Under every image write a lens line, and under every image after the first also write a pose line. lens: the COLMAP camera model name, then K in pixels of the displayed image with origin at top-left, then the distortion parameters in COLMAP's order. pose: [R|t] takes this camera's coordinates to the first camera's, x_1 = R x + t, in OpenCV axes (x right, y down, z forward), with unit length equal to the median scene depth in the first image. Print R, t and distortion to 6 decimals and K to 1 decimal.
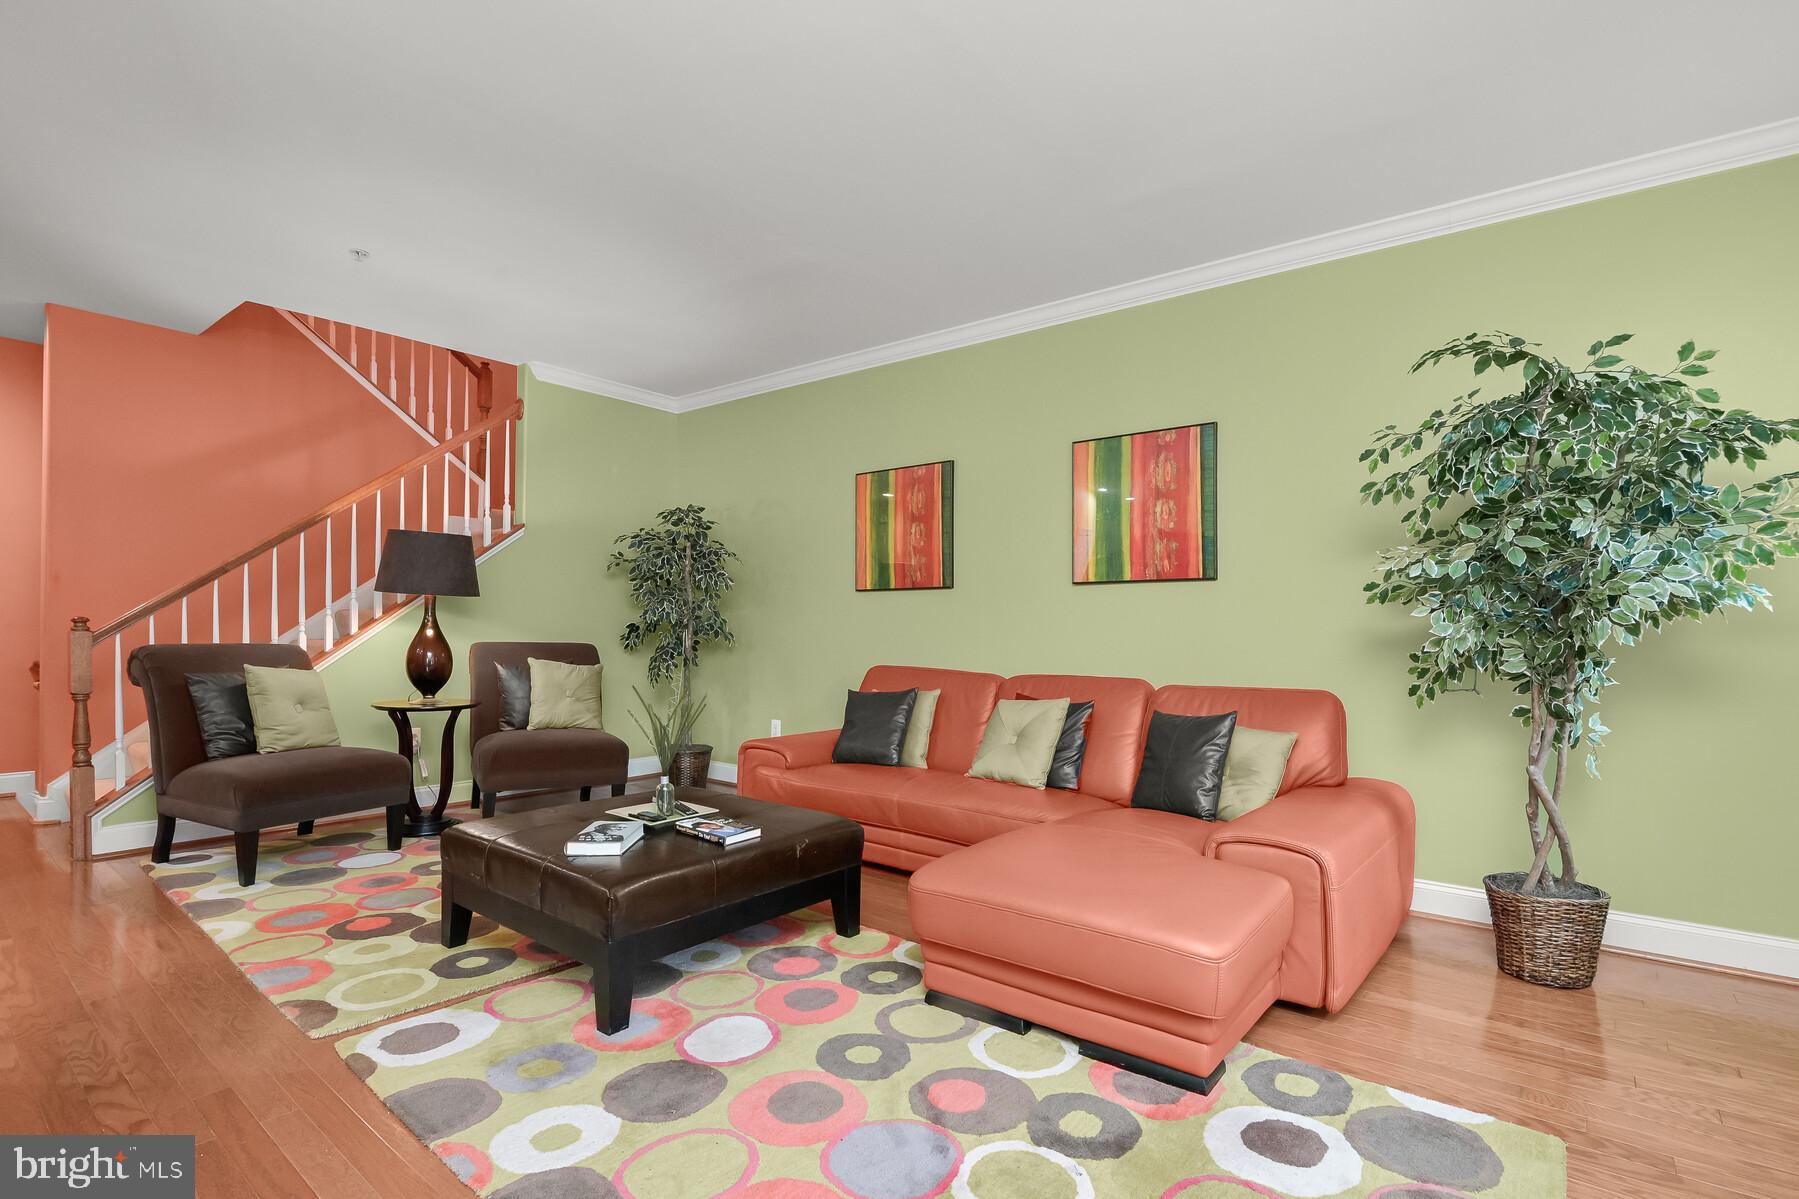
lens RADIAL K [[864.7, 0, 893.2], [0, 864.7, 625.6], [0, 0, 1]] dist [-0.015134, -0.000698]
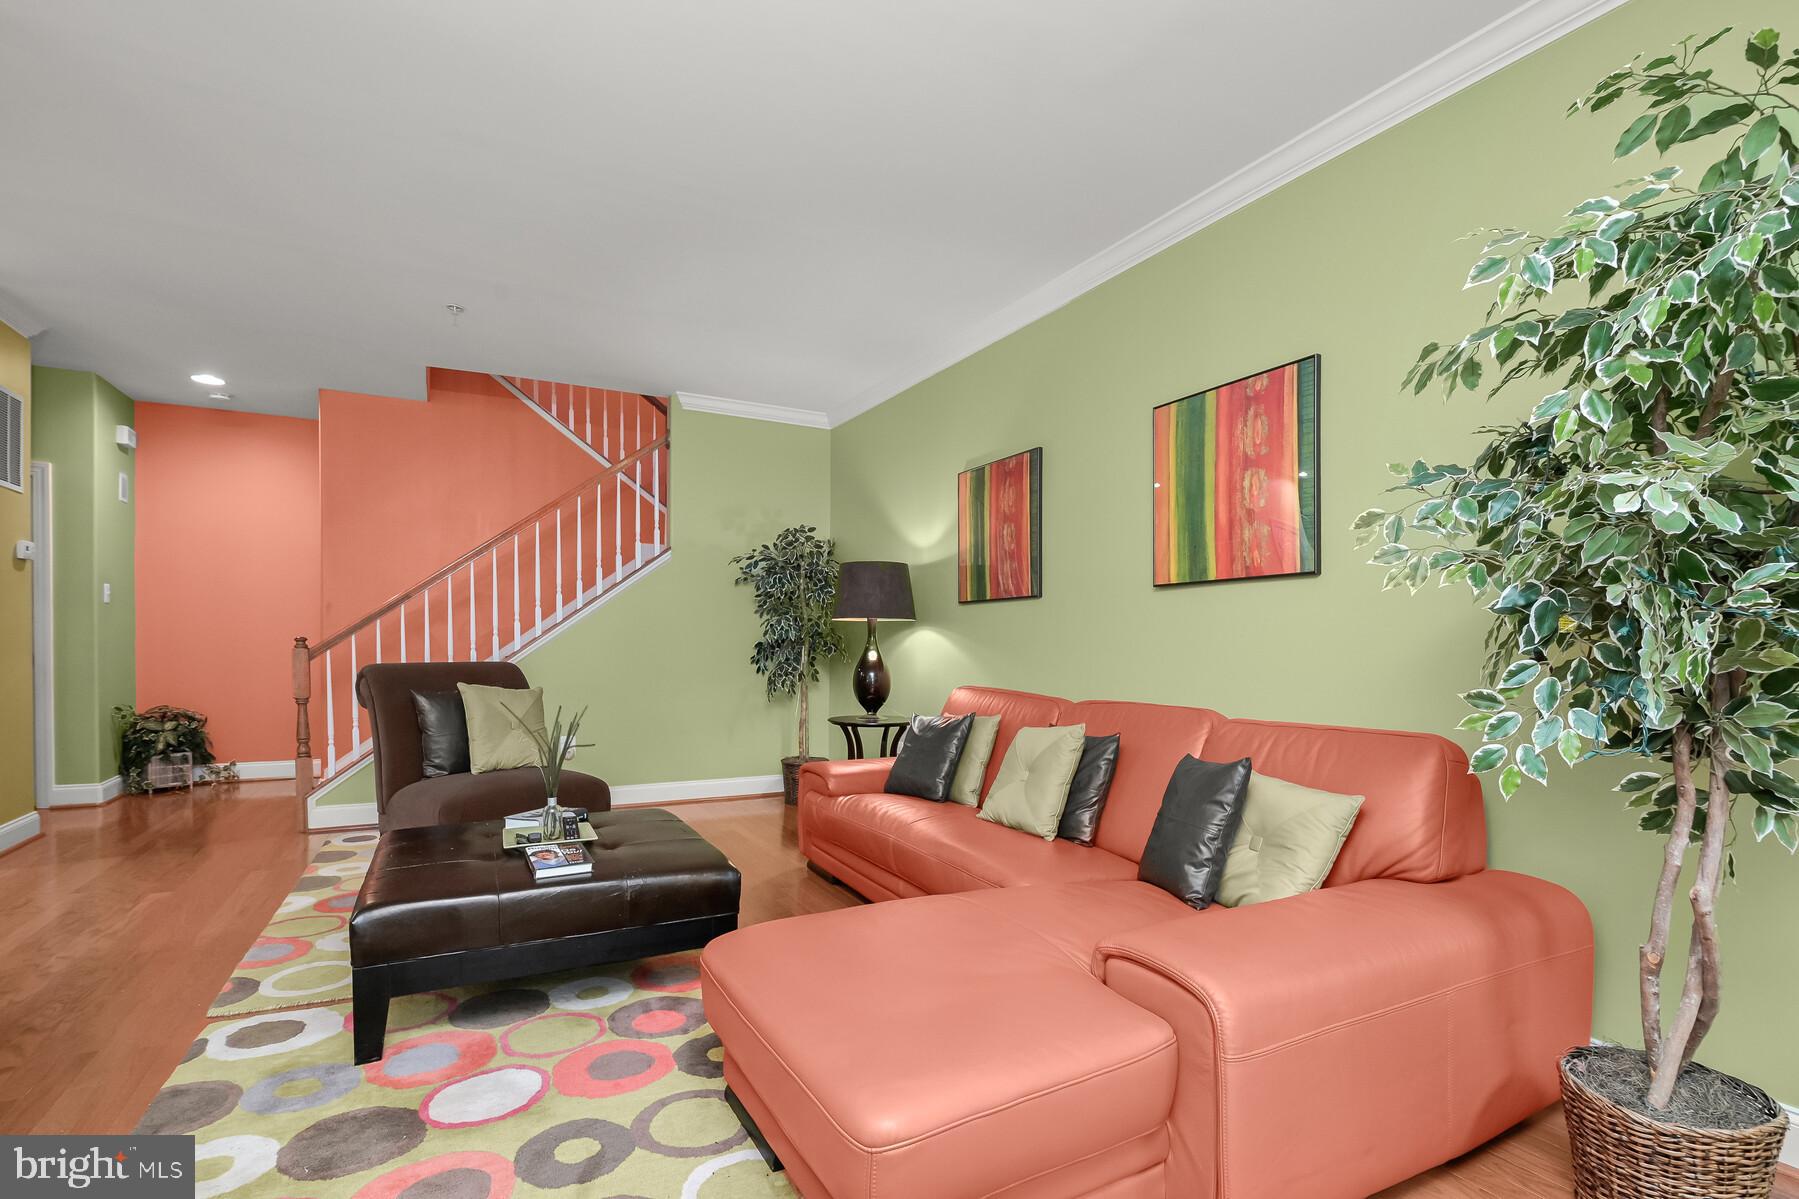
lens RADIAL K [[842.5, 0, 891.9], [0, 842.5, 655.4], [0, 0, 1]] dist [-0.017824, 0.000595]
pose [[0.919427, 0.001463, -0.393258, 0.321838], [0.003550, 0.999921, 0.012019, 0.004754], [0.393245, -0.012447, 0.919350, 0.216511]]
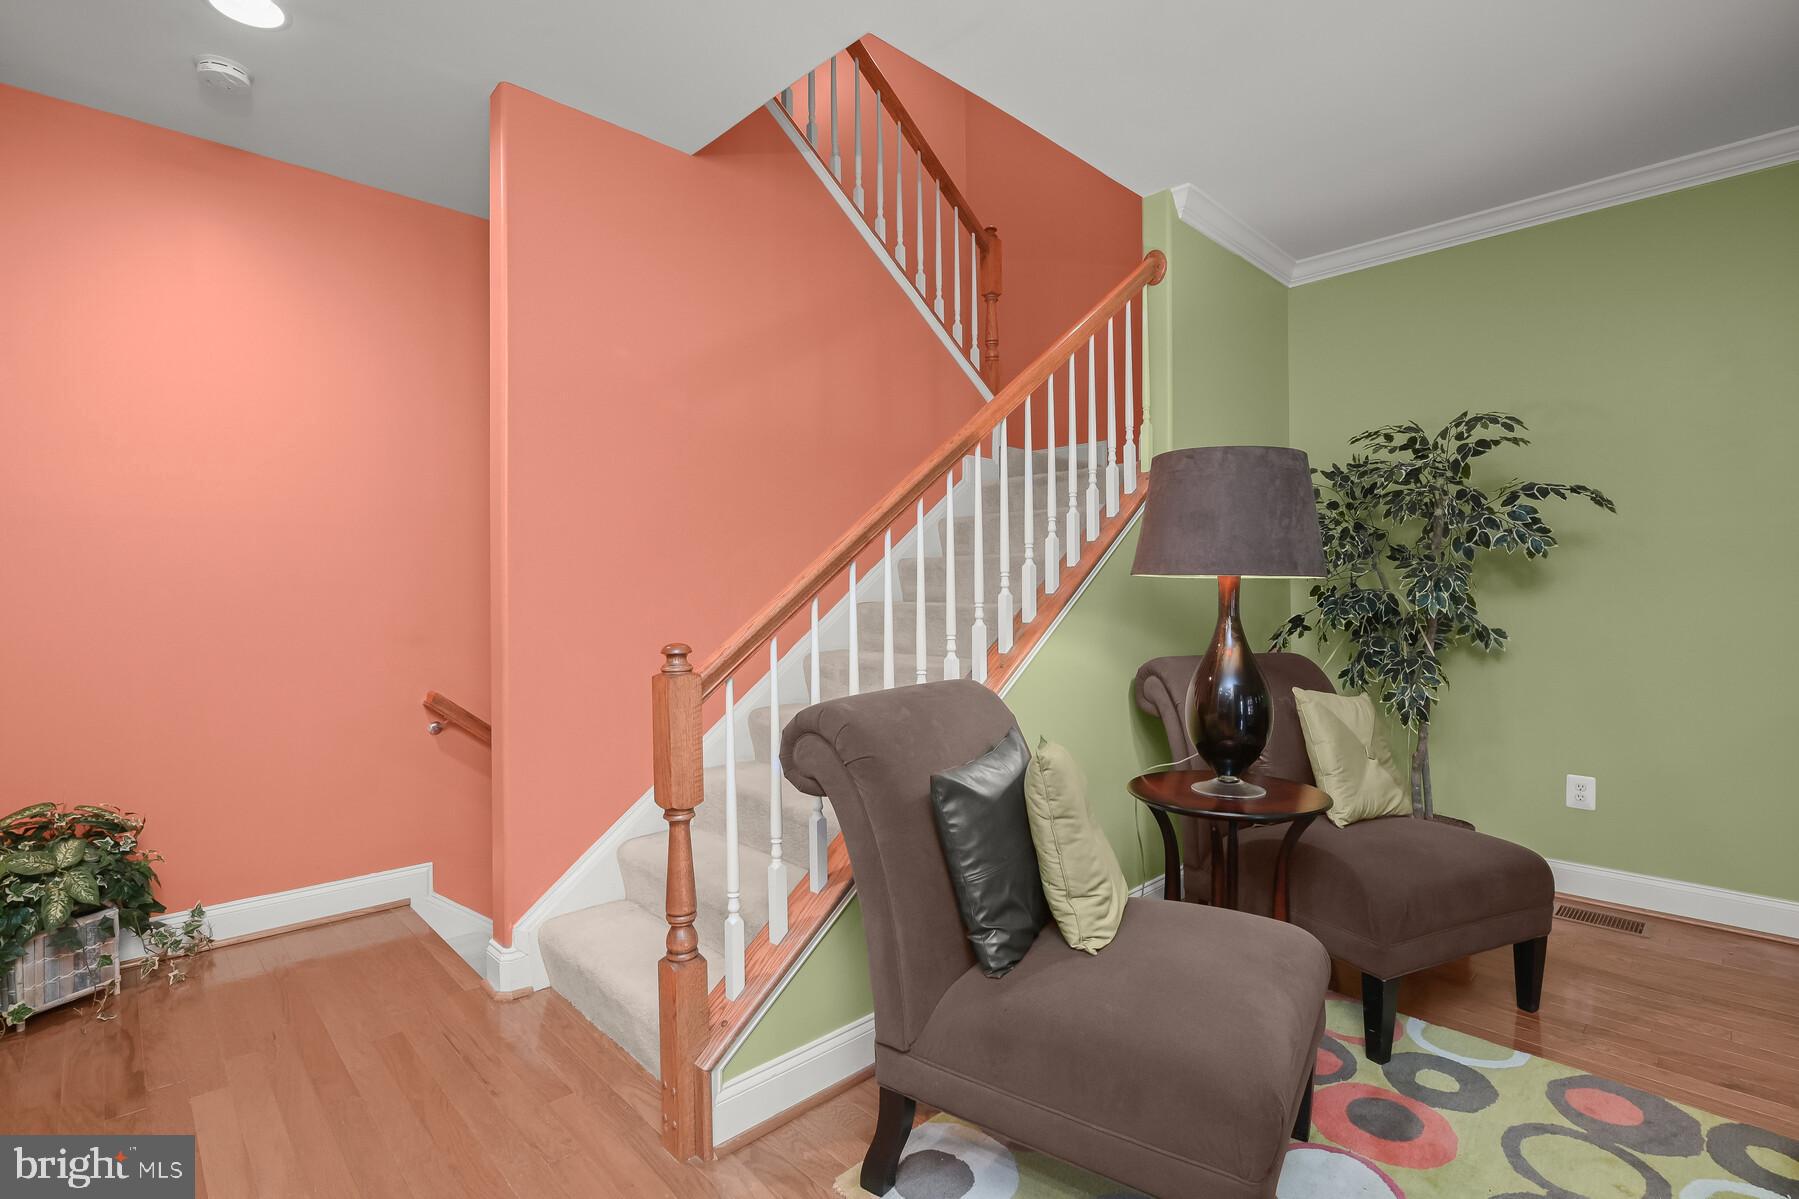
lens RADIAL K [[845.1, 0, 900.0], [0, 845.1, 604.9], [0, 0, 1]] dist [-0.019749, -0.000509]
pose [[0.991647, -0.016607, -0.127905, -0.772628], [0.018018, 0.999789, 0.009879, -0.032722], [0.127714, -0.012101, 0.991737, 0.557729]]
